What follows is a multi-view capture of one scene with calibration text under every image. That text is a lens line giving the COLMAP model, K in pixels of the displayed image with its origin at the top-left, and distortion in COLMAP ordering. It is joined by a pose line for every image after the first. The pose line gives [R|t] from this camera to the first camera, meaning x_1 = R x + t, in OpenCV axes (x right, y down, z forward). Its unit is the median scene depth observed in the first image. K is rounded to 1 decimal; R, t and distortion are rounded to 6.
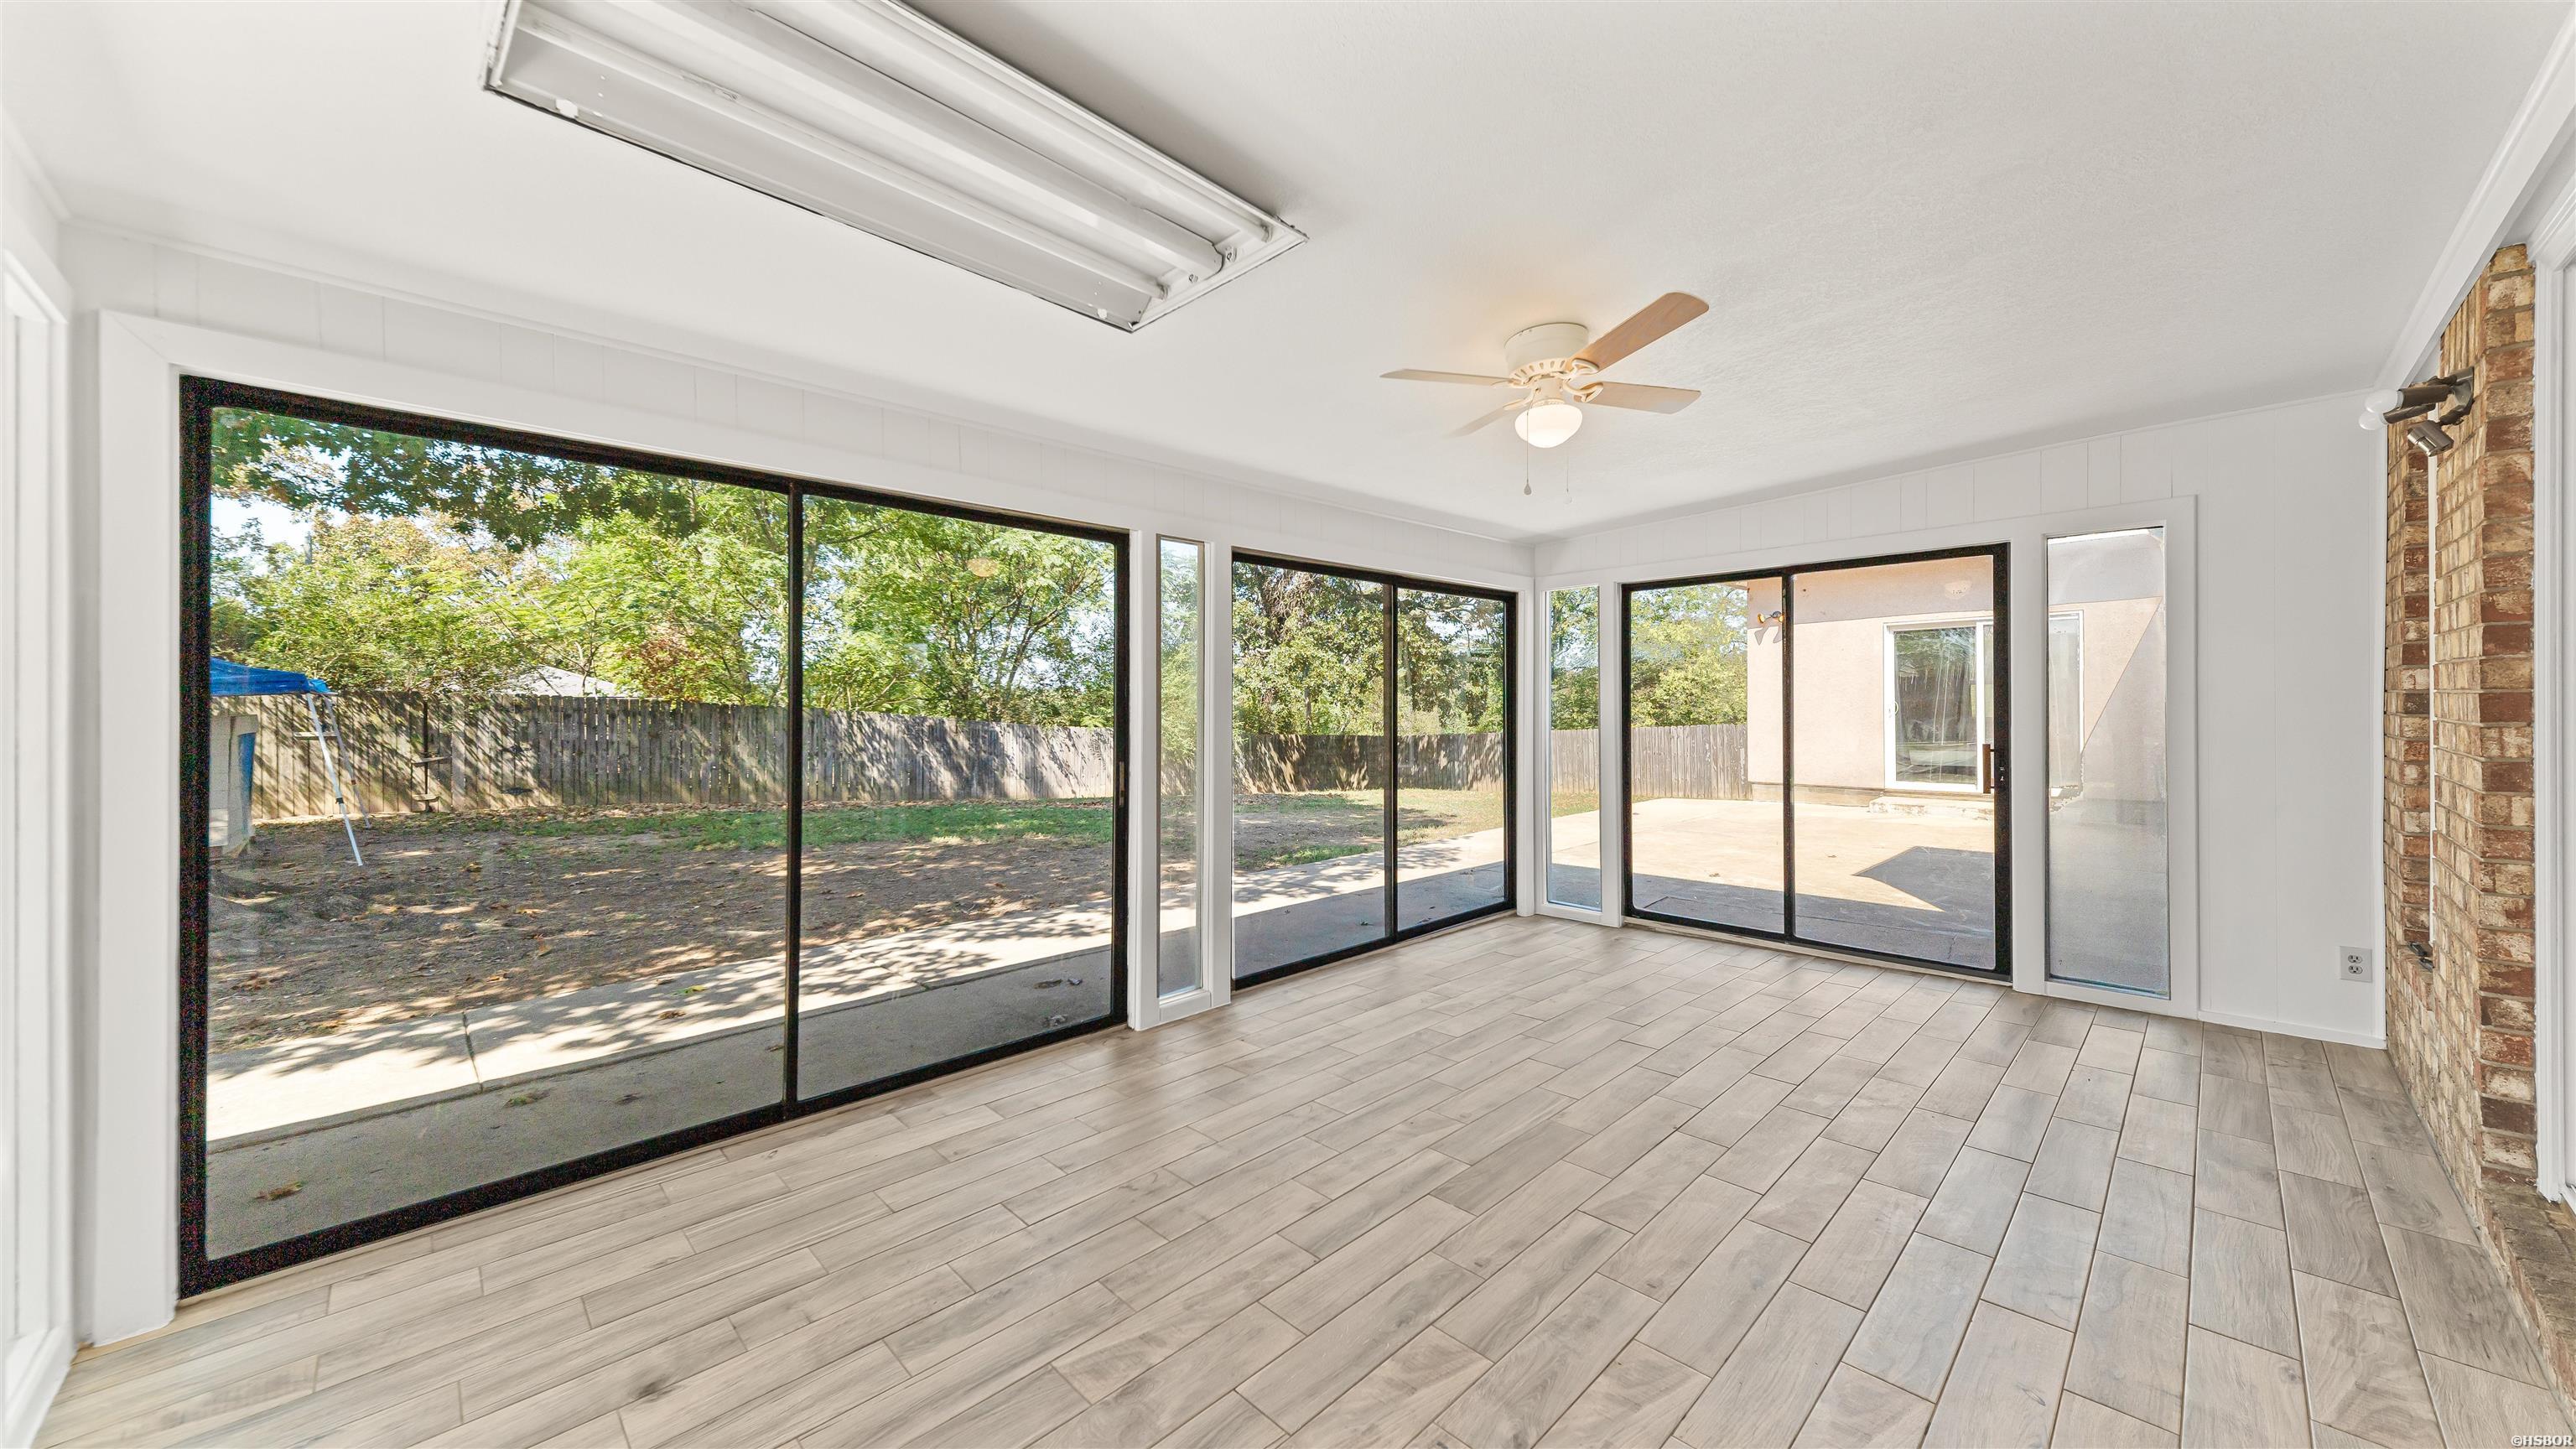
lens RADIAL K [[895.3, 0, 1286.2], [0, 895.3, 718.9], [0, 0, 1]] dist [0.023080, 0.000018]
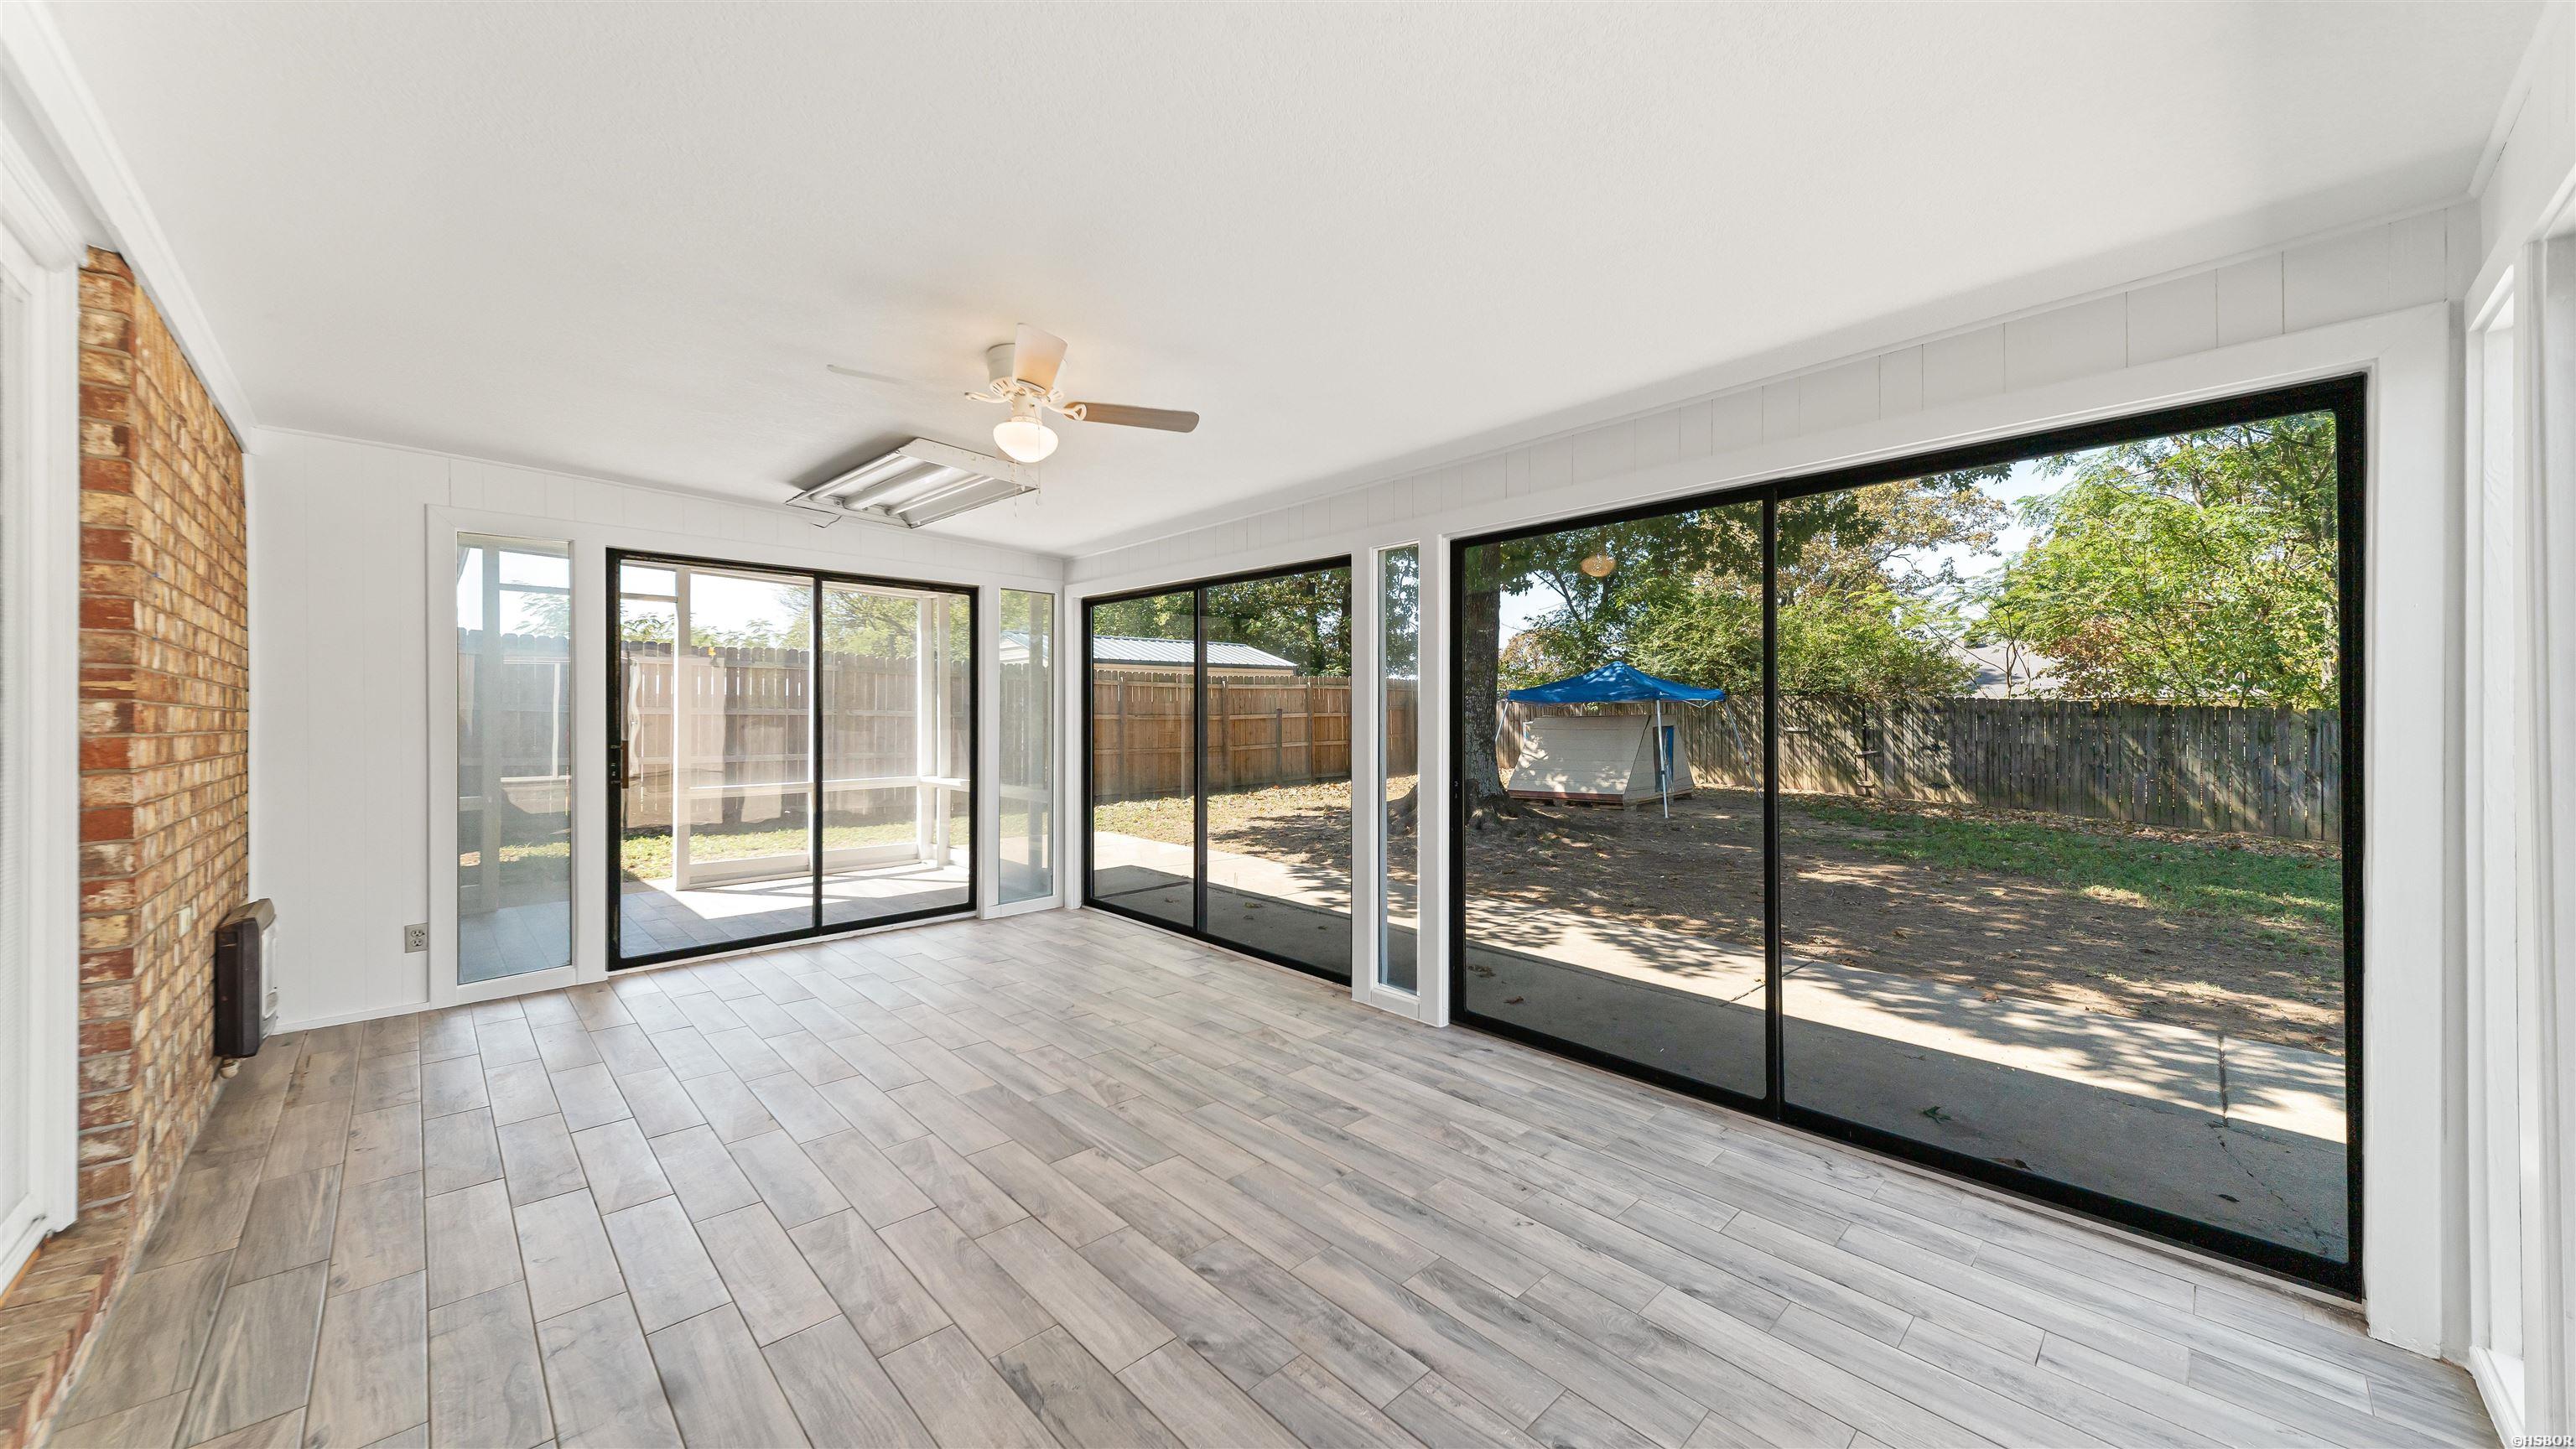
lens RADIAL K [[895.3, 0, 1287.7], [0, 895.3, 707.9], [0, 0, 1]] dist [0.023080, 0.000018]
pose [[-0.011207, -0.001413, -0.999936, 0.481459], [-0.011486, 0.999933, -0.001284, -0.004989], [0.999871, 0.011471, -0.011223, 0.473435]]
